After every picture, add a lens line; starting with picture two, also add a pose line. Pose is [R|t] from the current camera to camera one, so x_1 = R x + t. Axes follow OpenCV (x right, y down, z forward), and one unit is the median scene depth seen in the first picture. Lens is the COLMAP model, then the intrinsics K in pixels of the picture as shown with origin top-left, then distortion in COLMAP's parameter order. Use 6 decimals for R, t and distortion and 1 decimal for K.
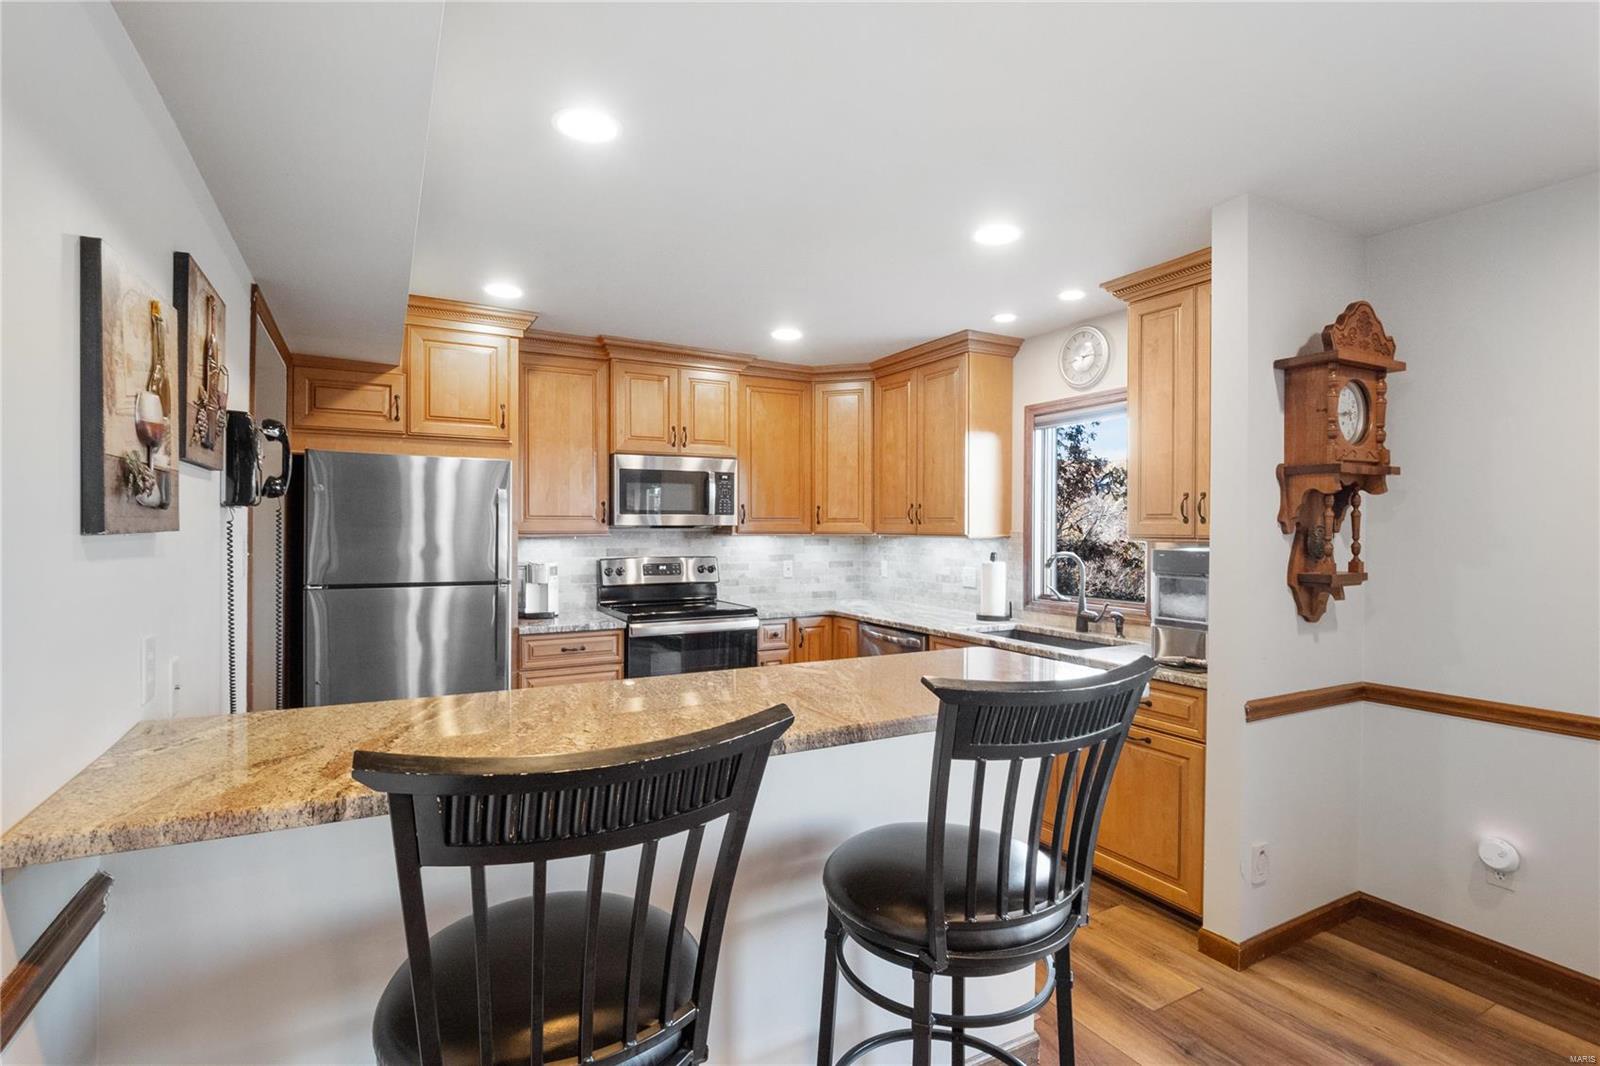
lens RADIAL K [[756.0, 0, 800.0], [0, 756.0, 533.0], [0, 0, 1]] dist [-0.000609, -0.006346]
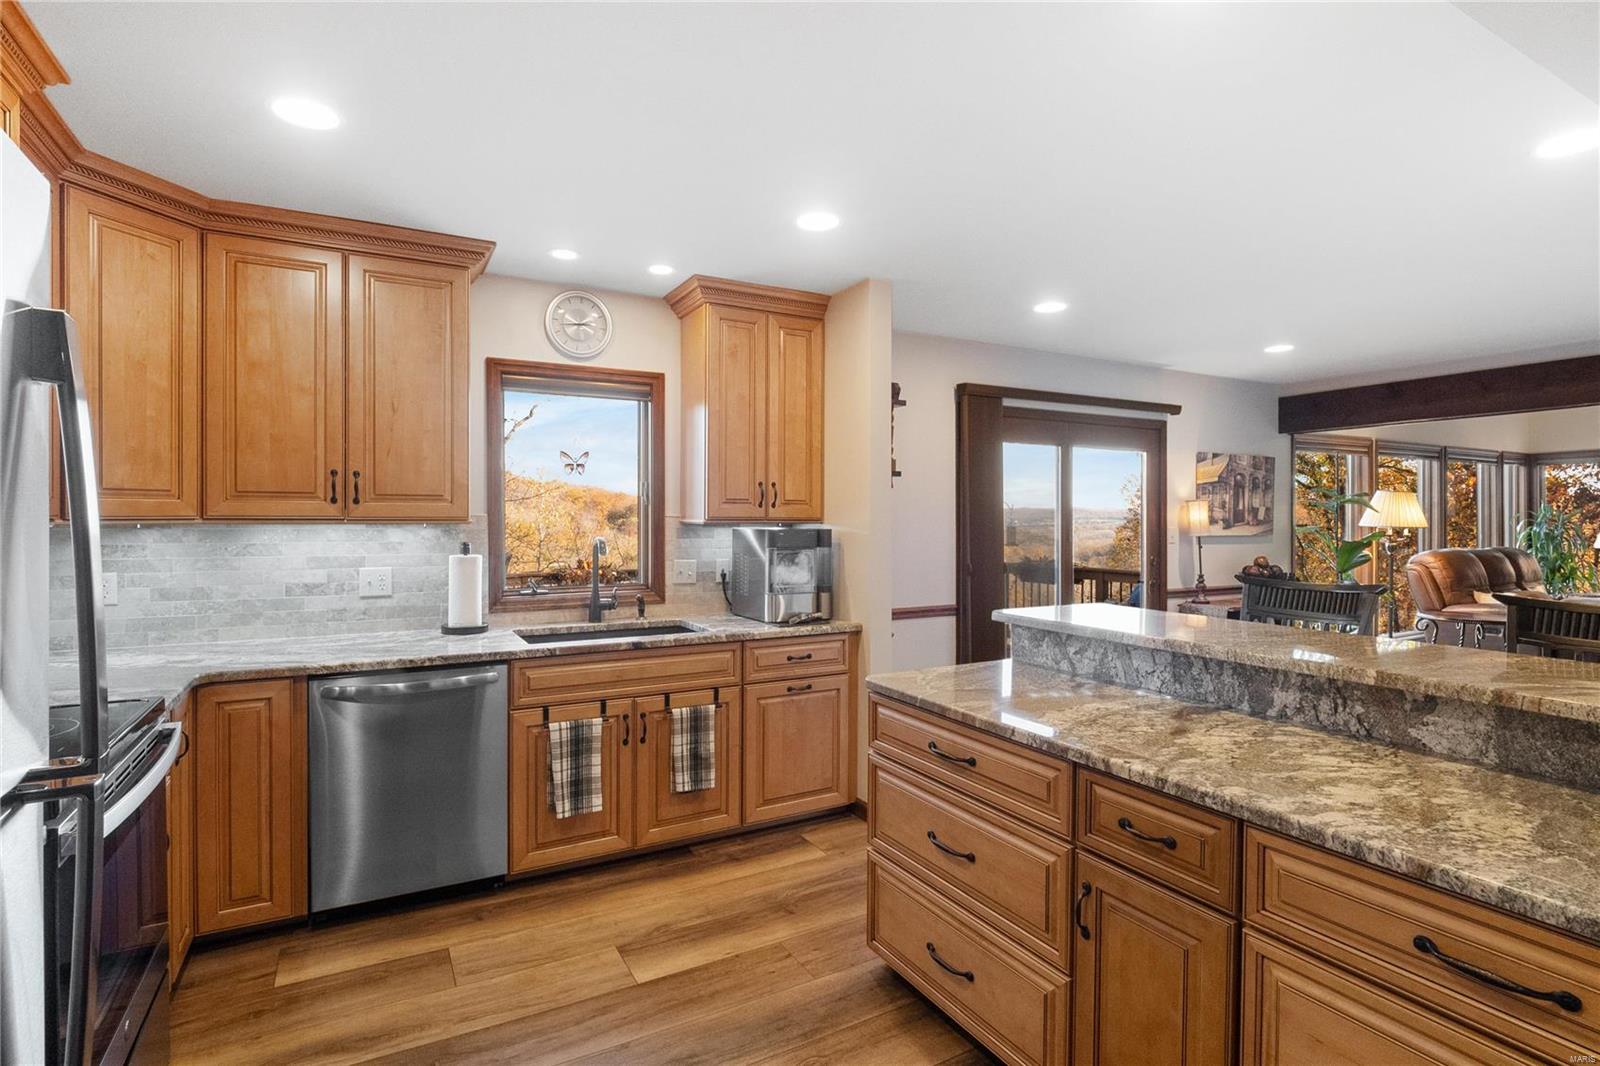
lens RADIAL K [[779.8, 0, 779.3], [0, 779.8, 519.4], [0, 0, 1]] dist [0.001149, -0.000313]
pose [[0.008081, -0.013476, 0.999877, -0.520176], [0.000322, 0.999909, 0.013474, -0.007537], [-0.999967, 0.000213, 0.008084, 0.685411]]
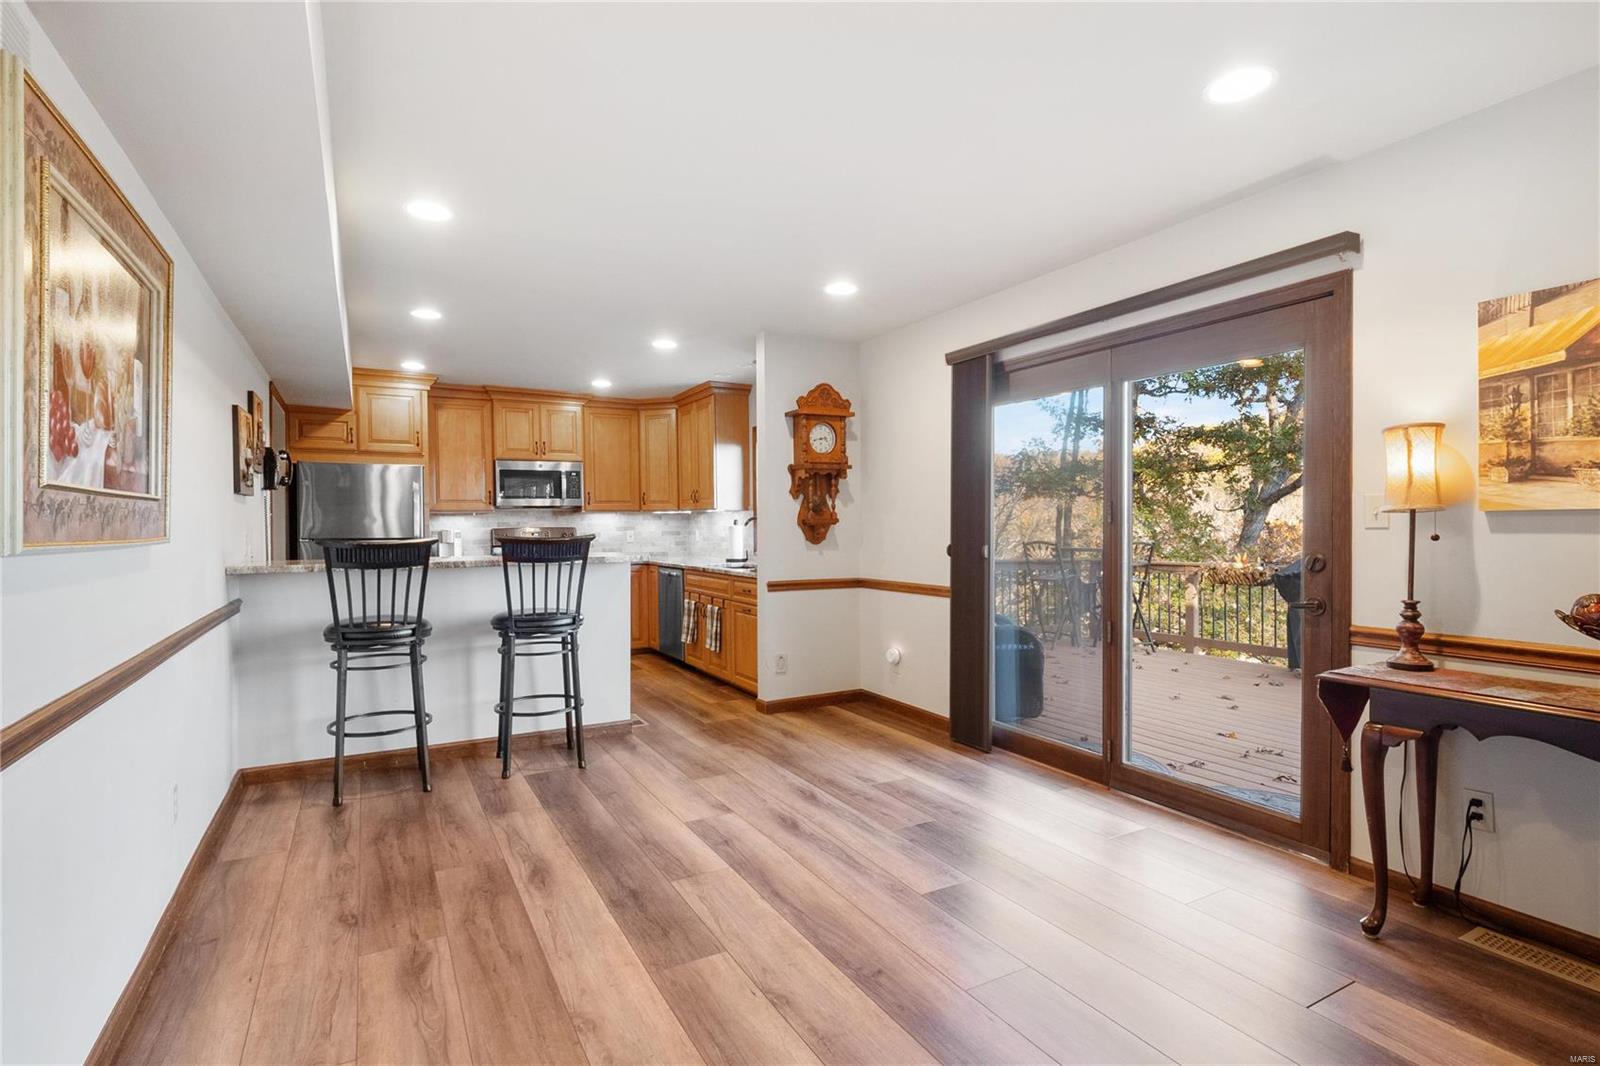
lens RADIAL K [[759.0, 0, 800.0], [0, 759.0, 533.0], [0, 0, 1]] dist [0.003858, 0.000074]
pose [[0.999870, -0.012751, 0.009842, 0.386871], [0.012697, 0.999904, 0.005505, 0.048158], [-0.009911, -0.005379, 0.999936, -0.610546]]
